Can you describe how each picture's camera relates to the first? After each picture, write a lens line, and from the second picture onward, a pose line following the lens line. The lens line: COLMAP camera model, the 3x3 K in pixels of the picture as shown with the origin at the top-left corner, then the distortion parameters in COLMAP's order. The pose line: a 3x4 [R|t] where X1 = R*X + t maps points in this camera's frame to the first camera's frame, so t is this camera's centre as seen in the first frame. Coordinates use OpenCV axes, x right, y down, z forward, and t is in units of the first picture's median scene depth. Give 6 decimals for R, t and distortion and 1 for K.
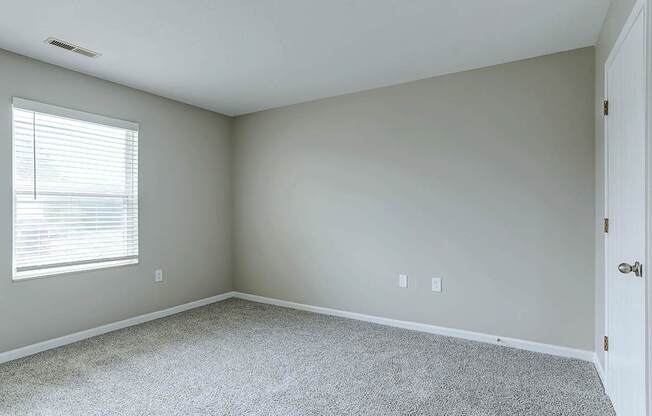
lens RADIAL K [[355.3, 0, 326.0], [0, 355.3, 208.0], [0, 0, 1]] dist [-0.024668, 0.000595]
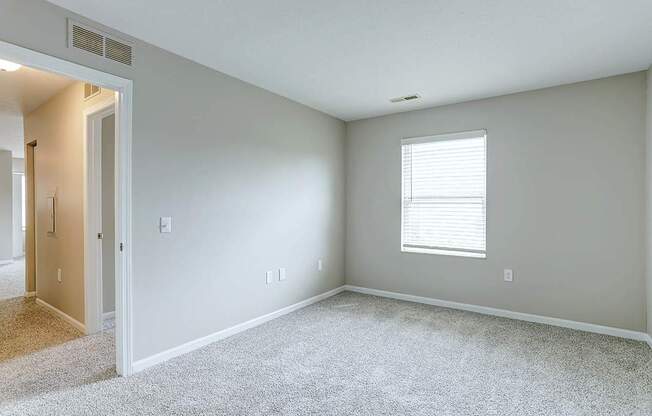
lens RADIAL K [[355.3, 0, 326.0], [0, 355.3, 208.0], [0, 0, 1]] dist [-0.024668, 0.000595]
pose [[-0.143541, 0.006938, -0.989620, 0.659240], [0.010245, 0.999932, 0.005525, -0.008904], [0.989591, -0.009346, -0.143603, 0.727851]]
